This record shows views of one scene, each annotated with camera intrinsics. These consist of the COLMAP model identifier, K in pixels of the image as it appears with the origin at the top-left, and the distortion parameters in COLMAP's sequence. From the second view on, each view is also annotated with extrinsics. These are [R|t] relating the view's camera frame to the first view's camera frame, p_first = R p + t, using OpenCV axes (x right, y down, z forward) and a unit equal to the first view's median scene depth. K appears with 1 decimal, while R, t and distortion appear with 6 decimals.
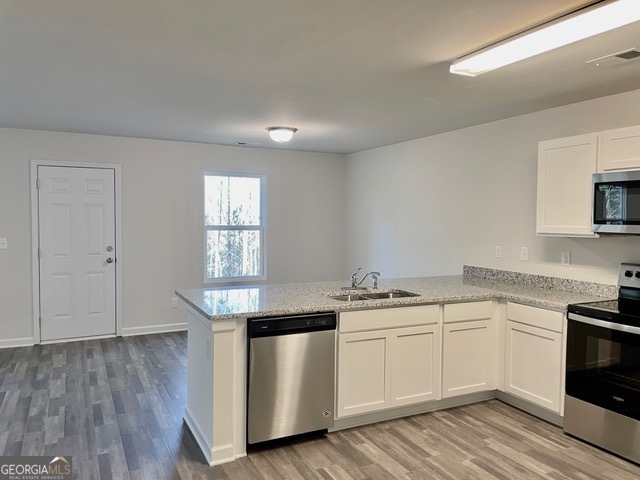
lens RADIAL K [[487.6, 0, 316.0], [0, 487.6, 240.6], [0, 0, 1]] dist [-0.008670, -0.008890]
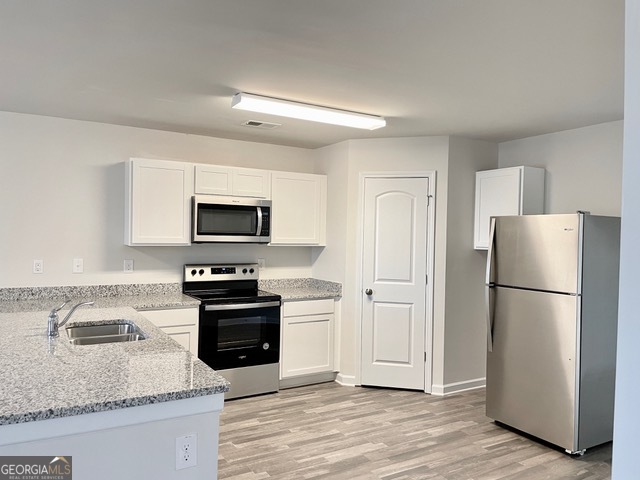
lens RADIAL K [[487.6, 0, 316.4], [0, 487.6, 238.1], [0, 0, 1]] dist [-0.008670, -0.008890]
pose [[-0.060894, -0.037860, 0.997426, -0.584779], [0.016475, 0.999106, 0.038929, -0.058994], [-0.998008, 0.018803, -0.060215, 0.681476]]
